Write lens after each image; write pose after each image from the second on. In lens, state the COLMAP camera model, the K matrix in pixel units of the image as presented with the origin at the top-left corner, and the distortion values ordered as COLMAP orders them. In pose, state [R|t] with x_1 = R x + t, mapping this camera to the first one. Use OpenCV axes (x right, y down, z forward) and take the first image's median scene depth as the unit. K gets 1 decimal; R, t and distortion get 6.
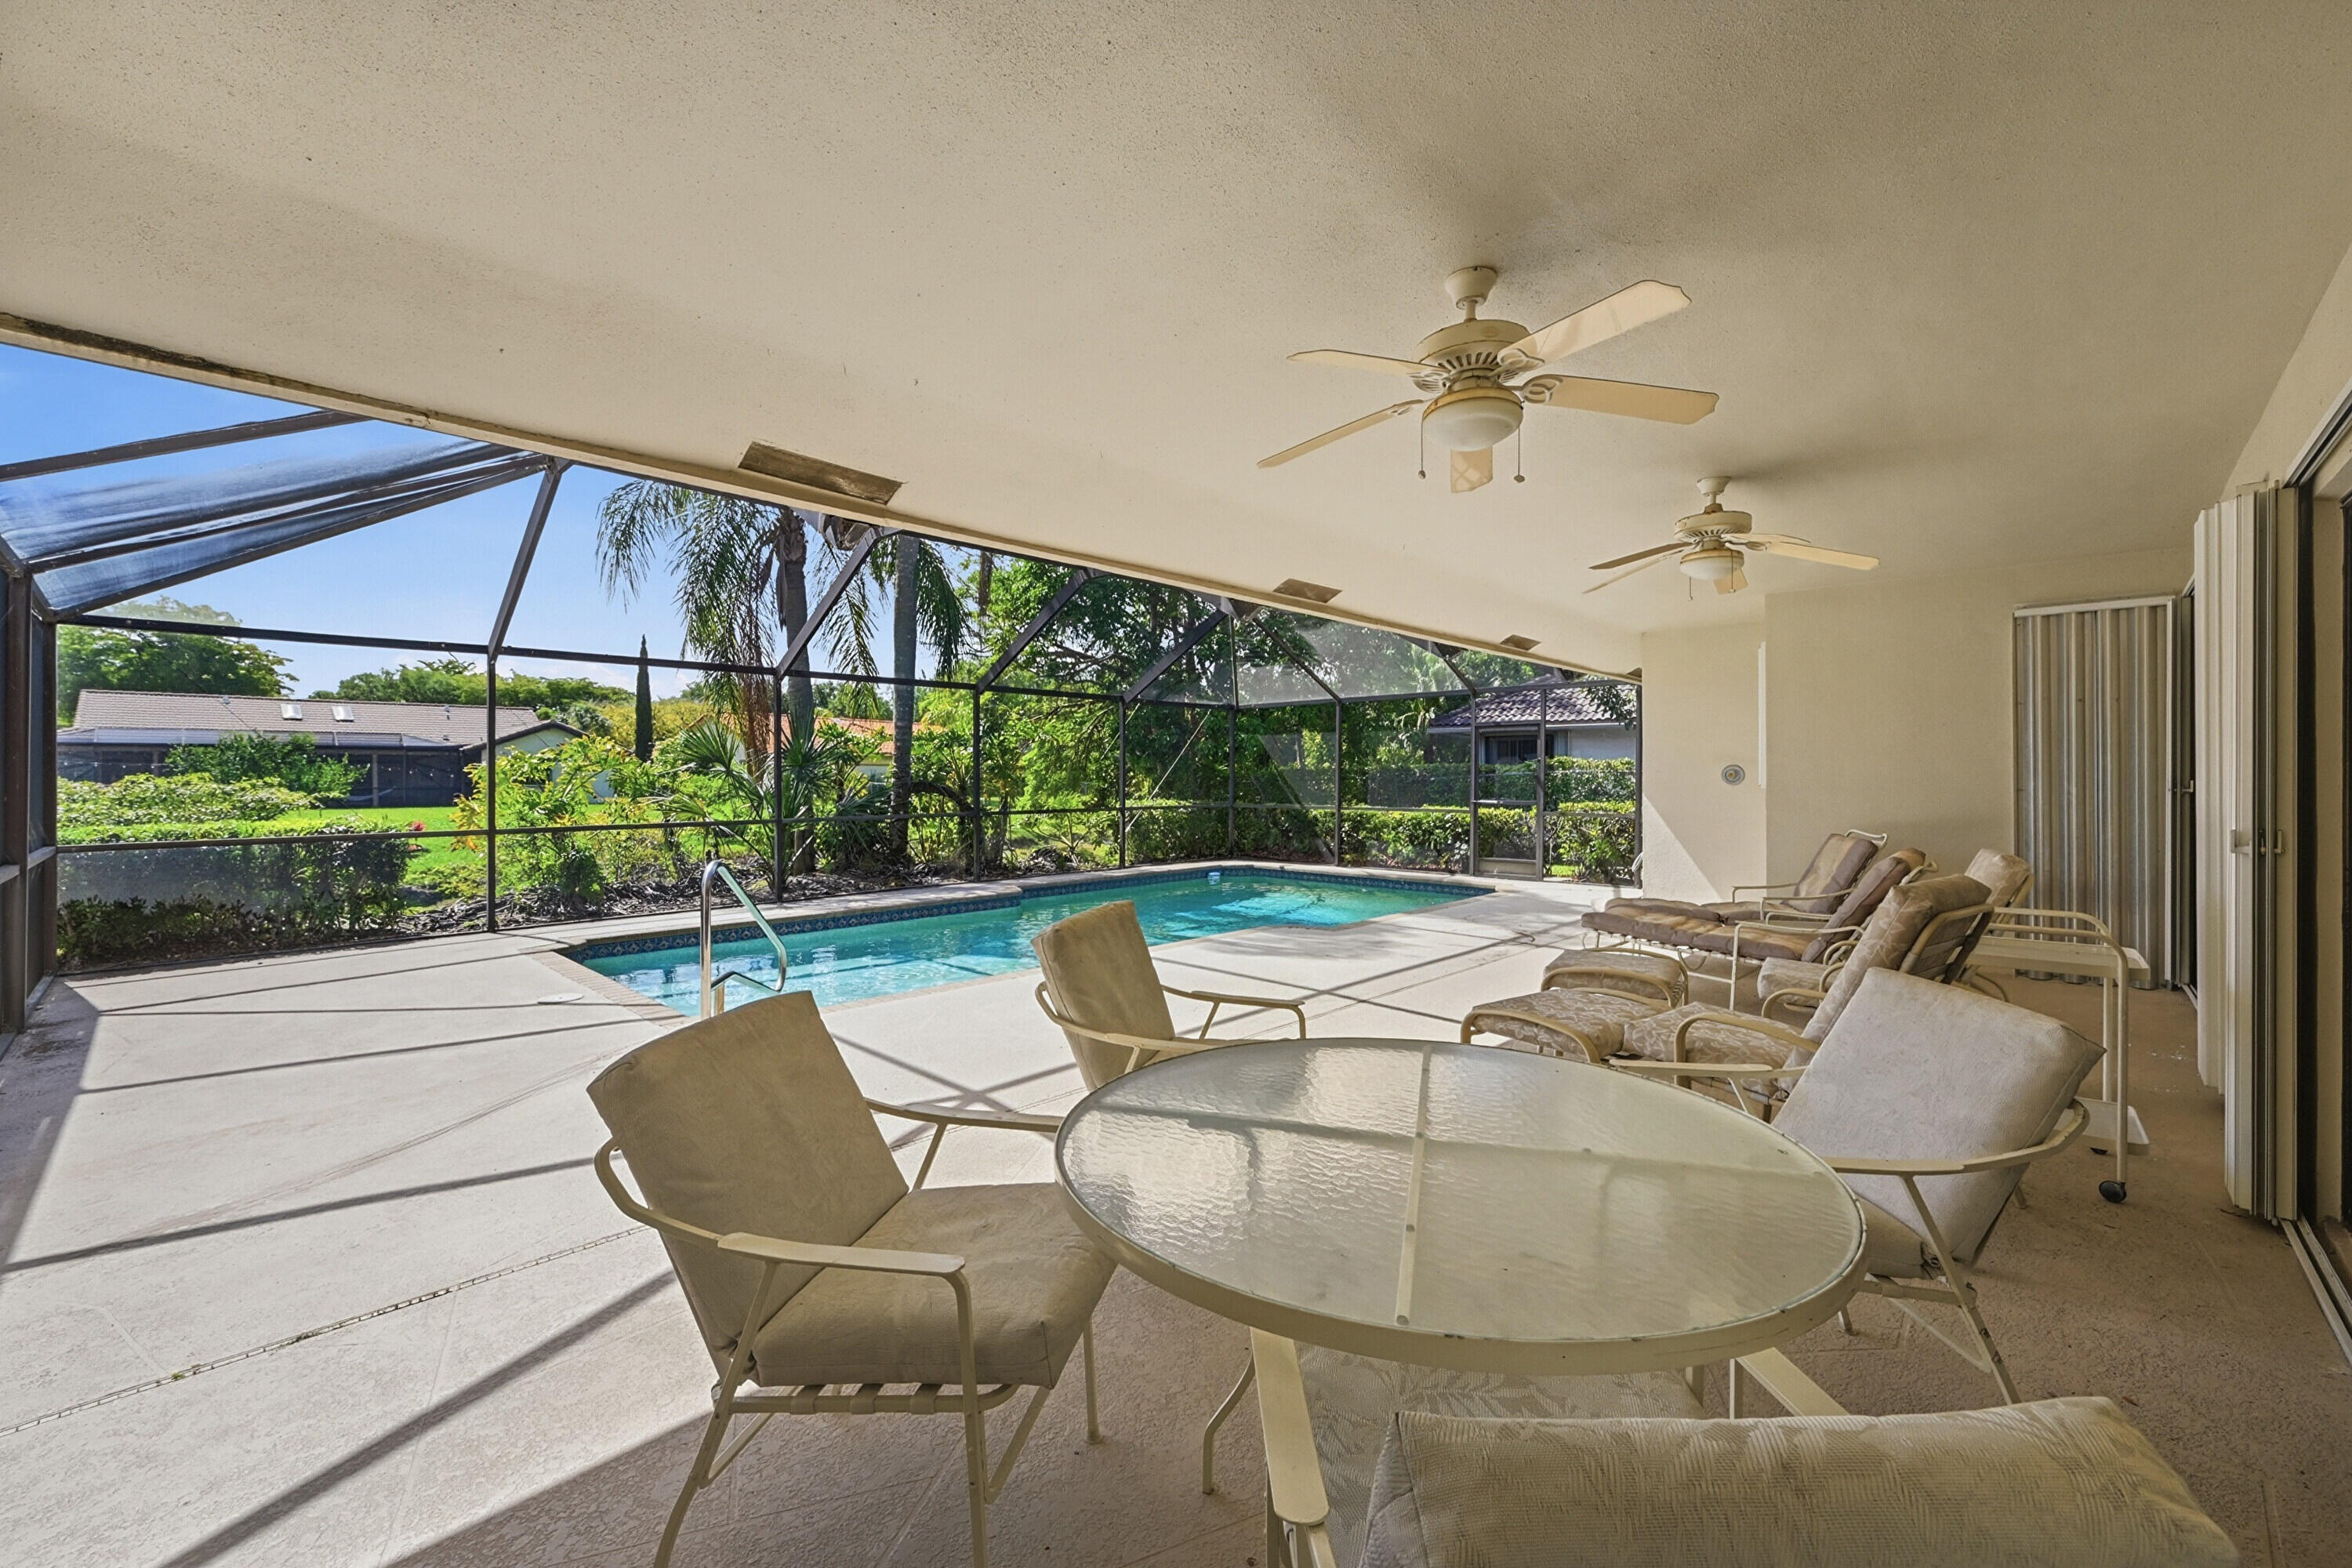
lens RADIAL K [[942.4, 0, 1160.0], [0, 942.4, 777.5], [0, 0, 1]] dist [-0.000422, 0.000367]
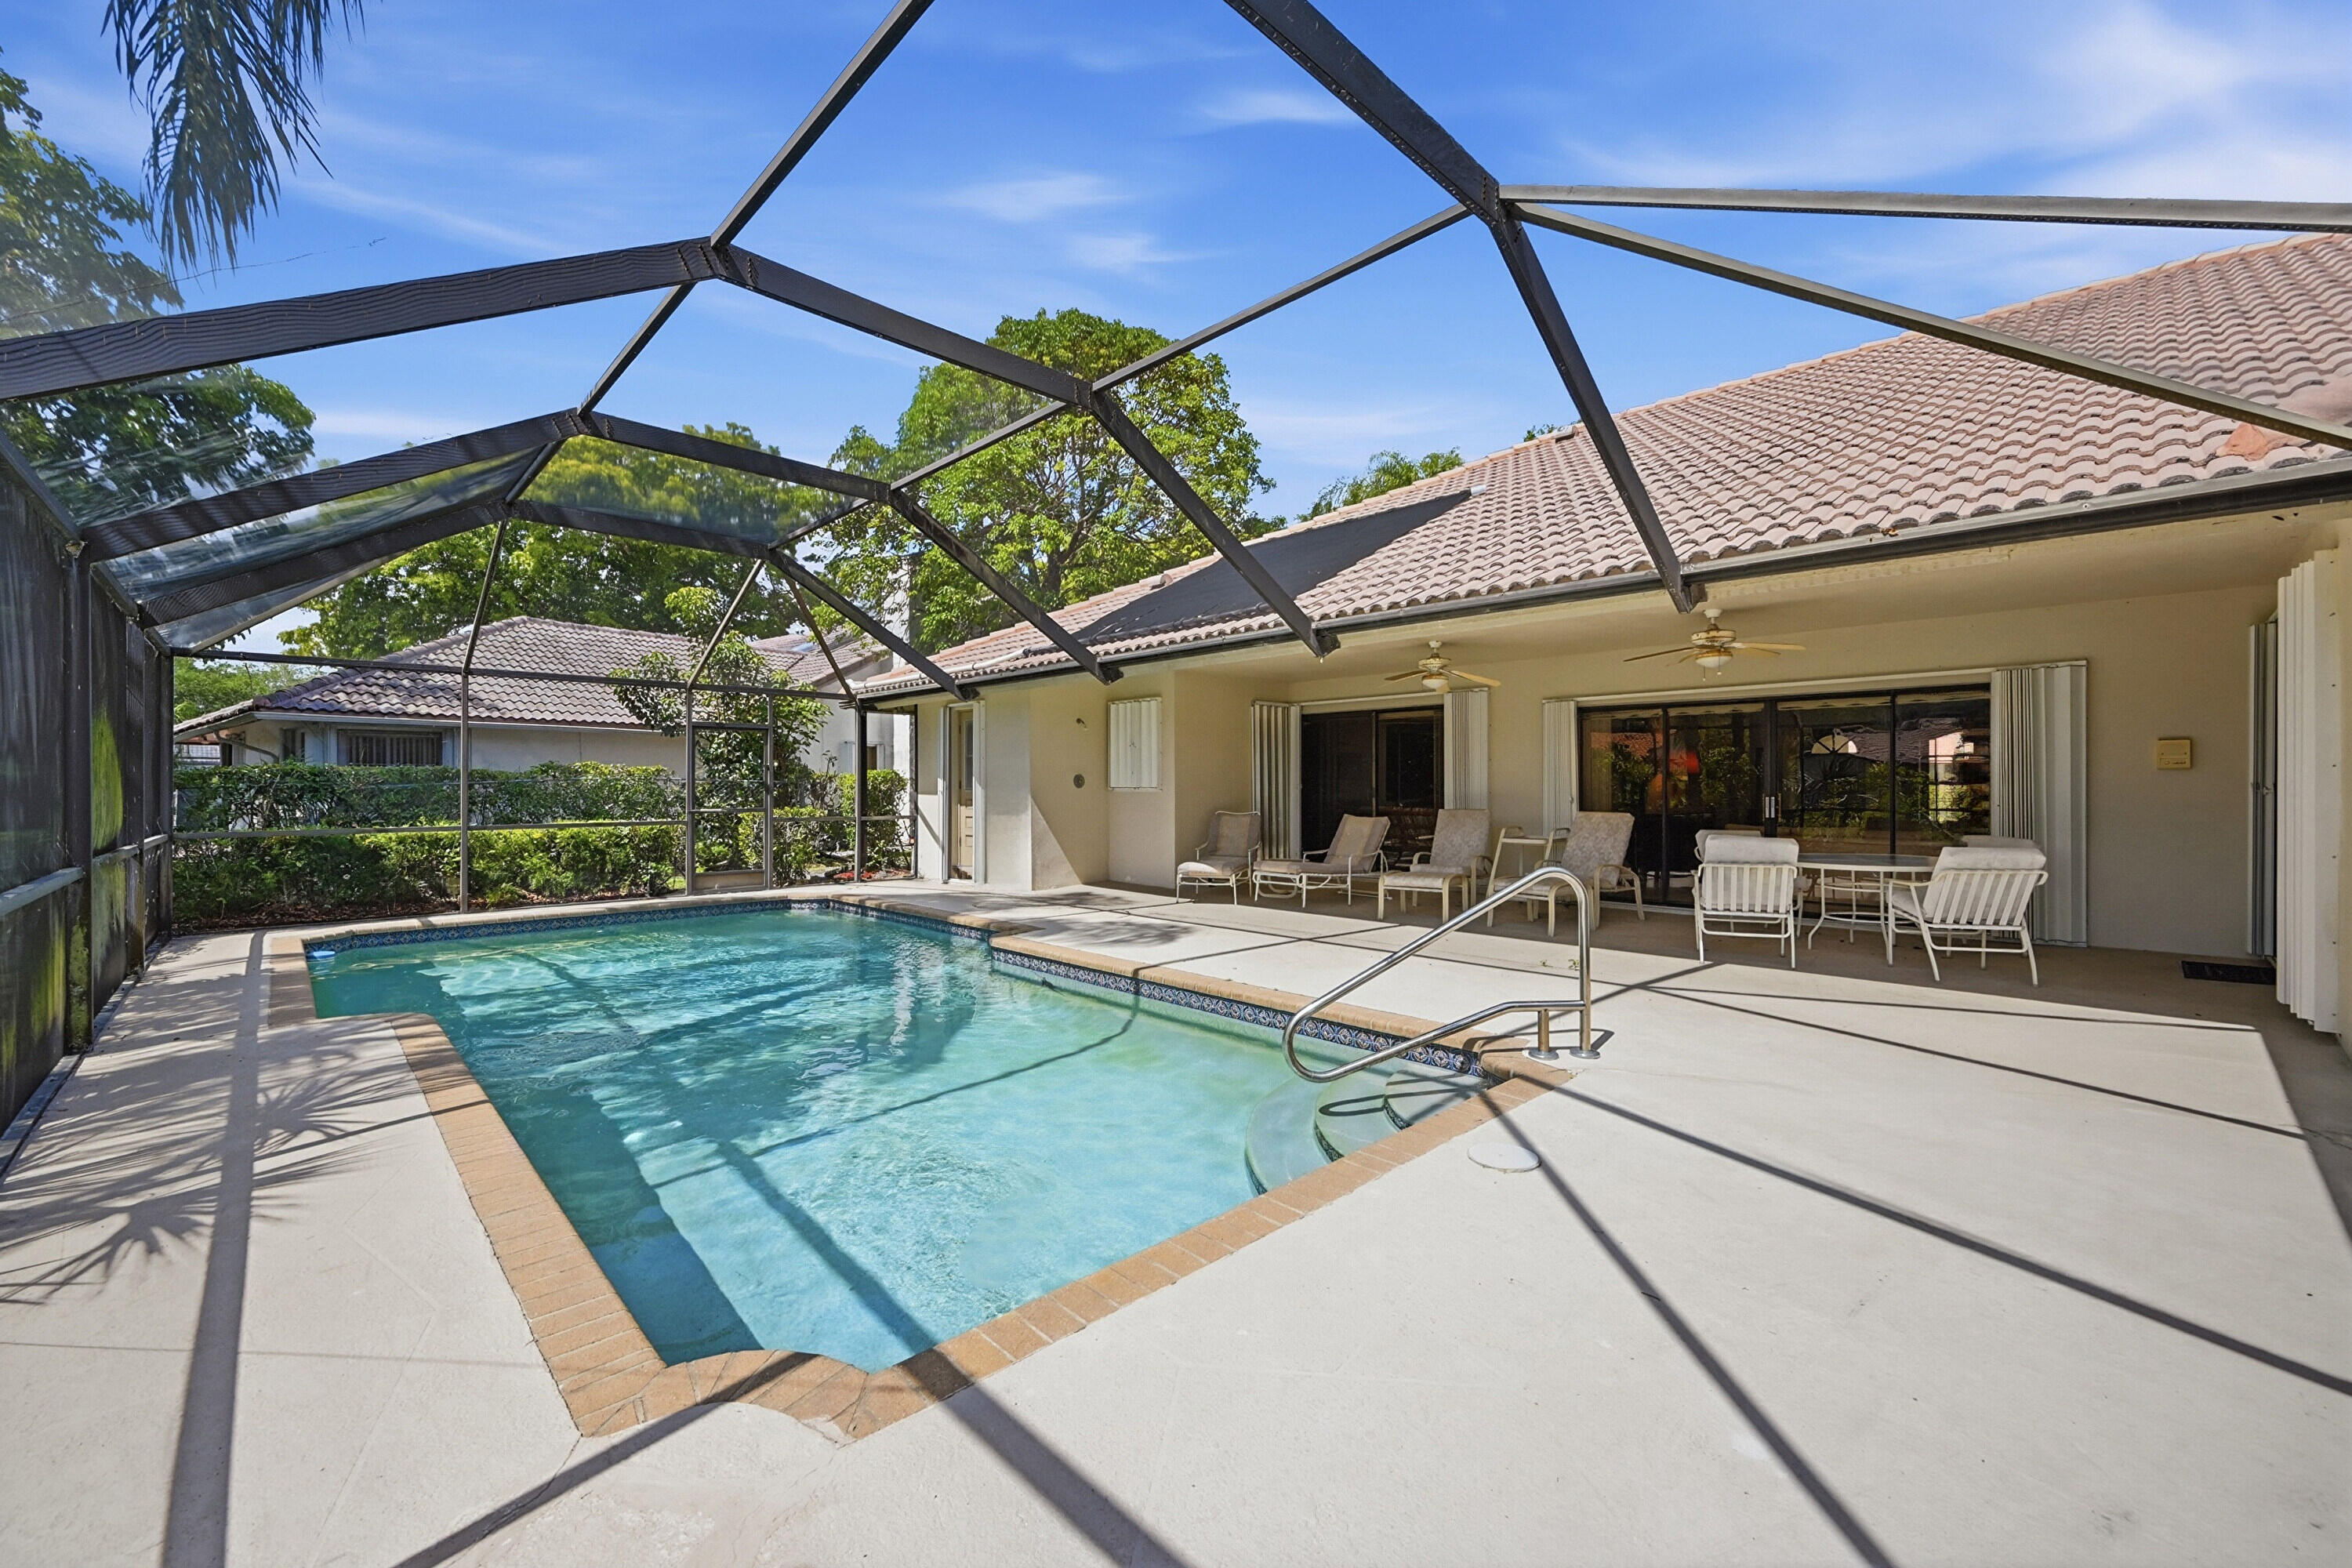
lens RADIAL K [[942.4, 0, 1166.7], [0, 942.4, 784.9], [0, 0, 1]] dist [-0.000422, 0.000367]
pose [[0.039598, 0.001910, 0.999214, -0.537400], [0.002654, 0.999994, -0.002017, 0.003678], [-0.999212, 0.002732, 0.039593, 0.520078]]
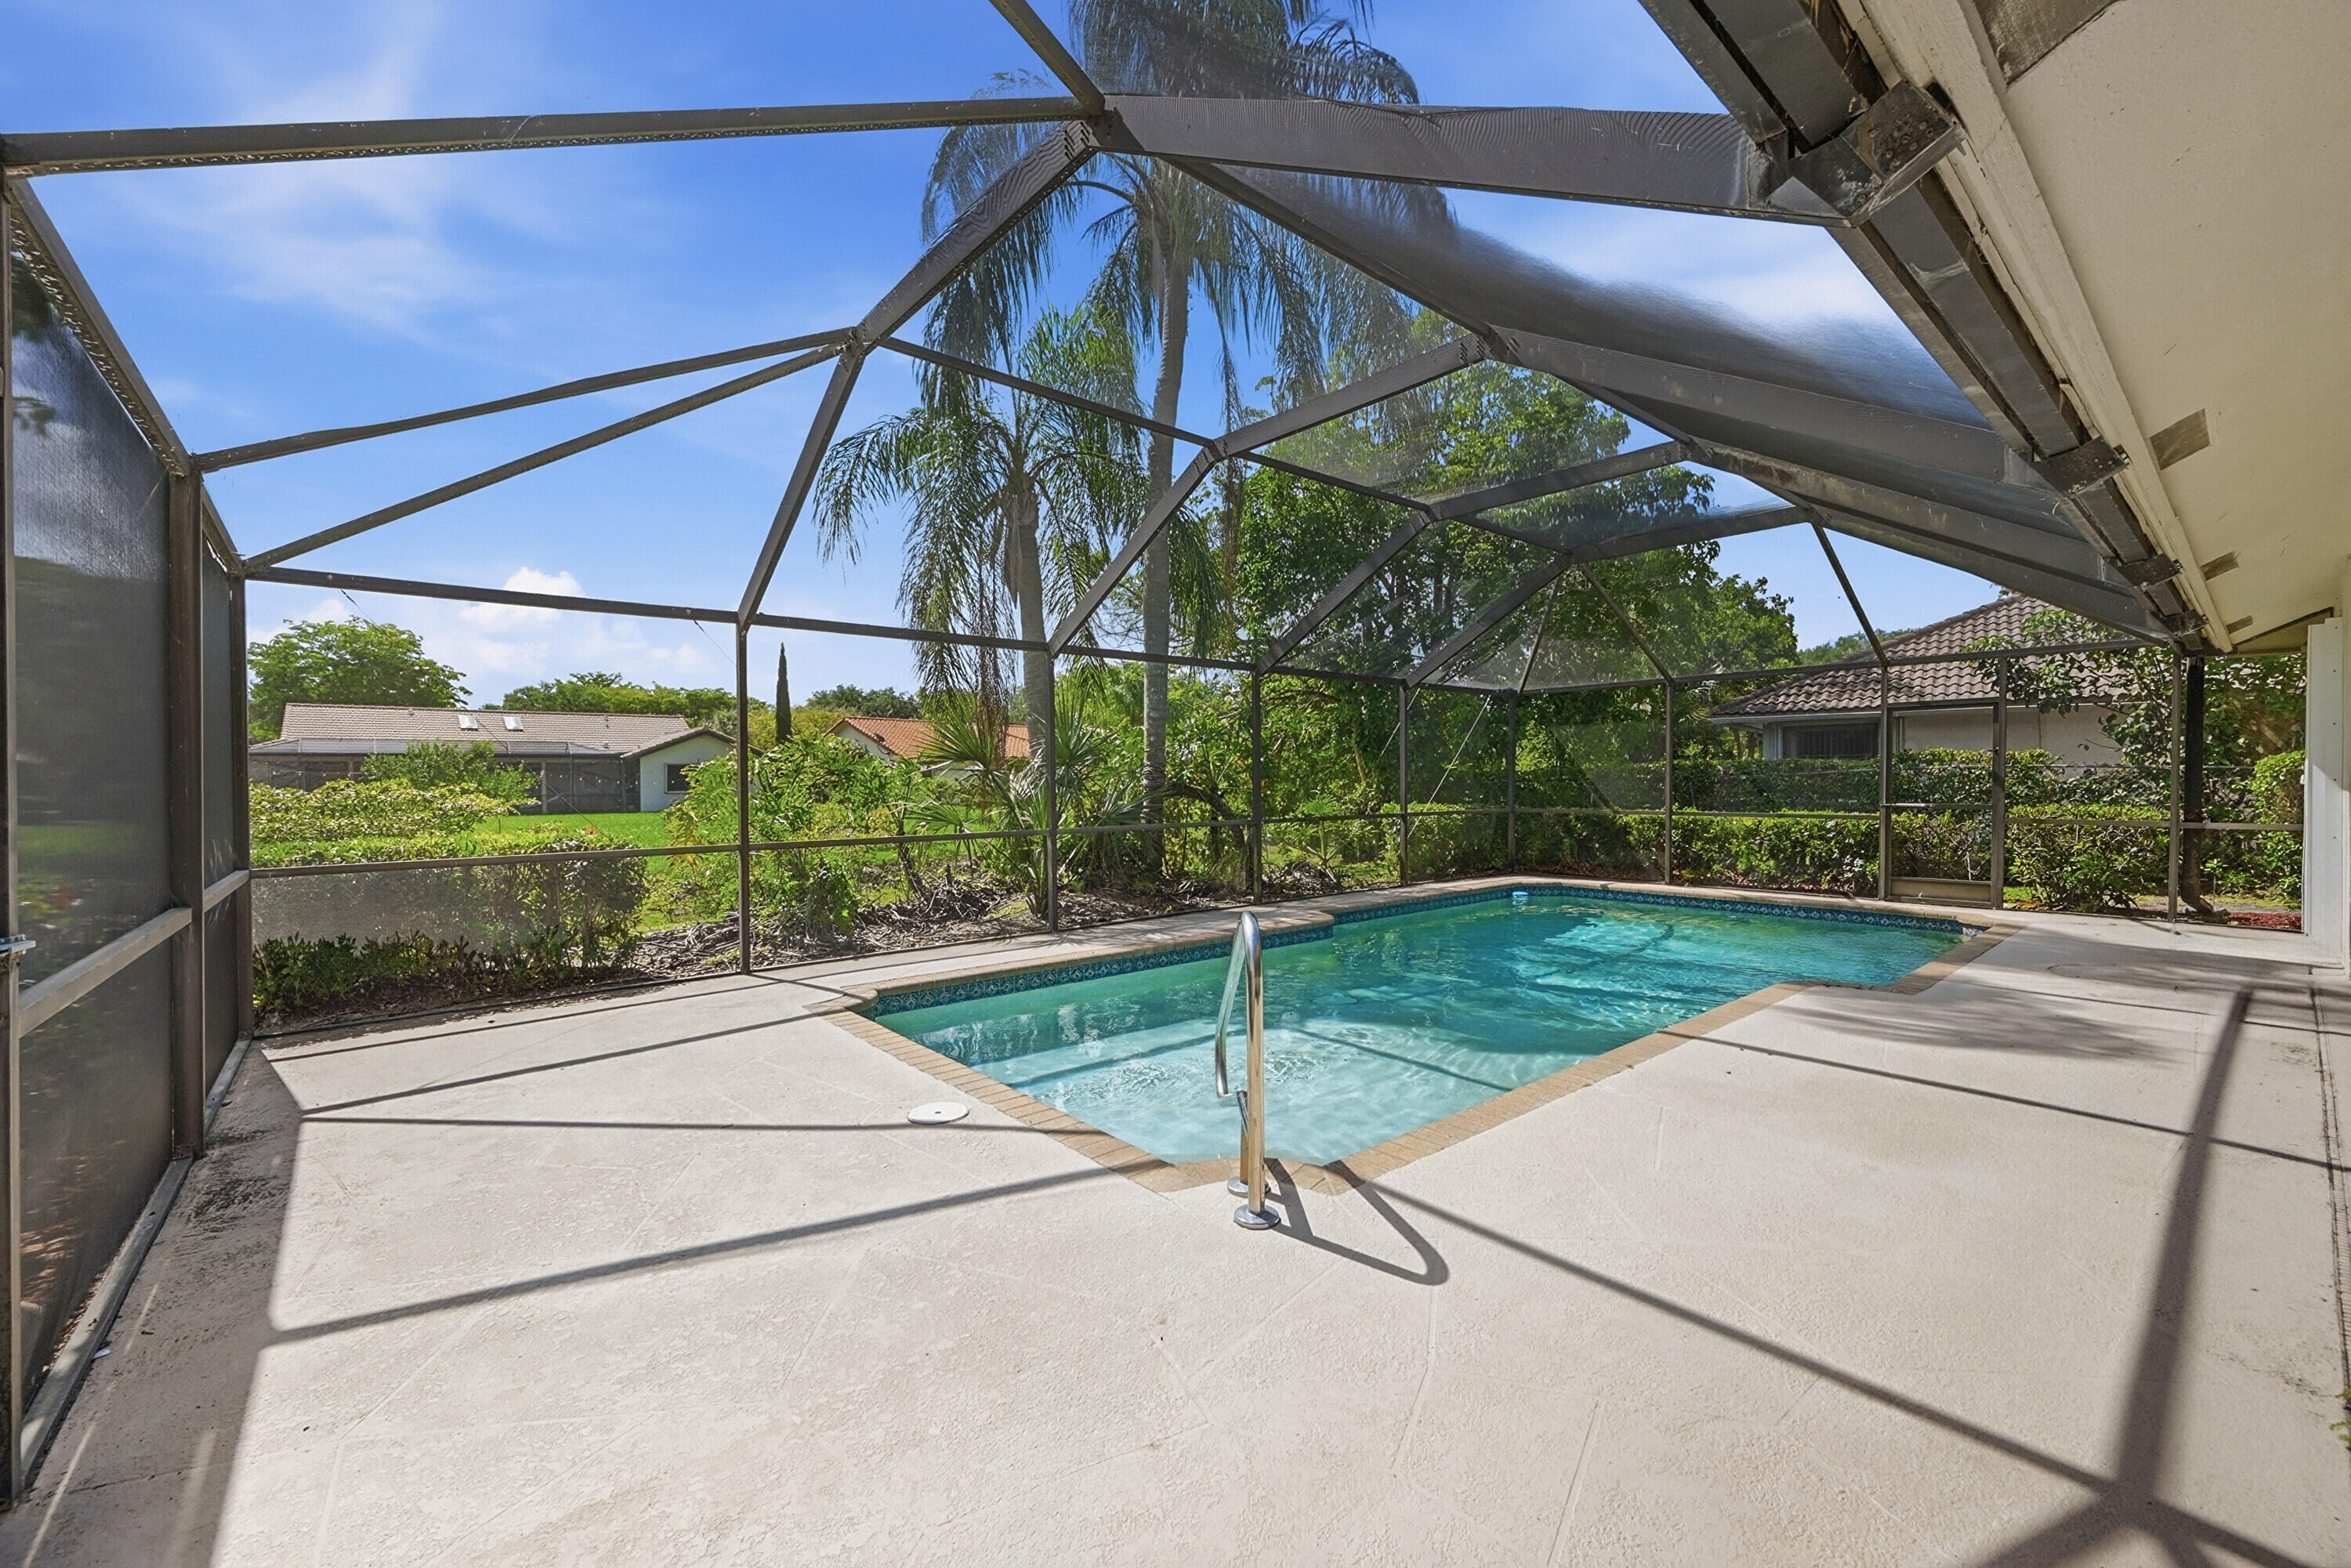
lens RADIAL K [[941.9, 0, 1158.8], [0, 941.9, 792.6], [0, 0, 1]] dist [-0.000422, 0.000367]
pose [[0.994222, -0.004850, -0.107233, -0.181409], [0.006107, 0.999916, 0.011393, 0.002880], [0.107169, -0.011982, 0.994169, 0.163330]]
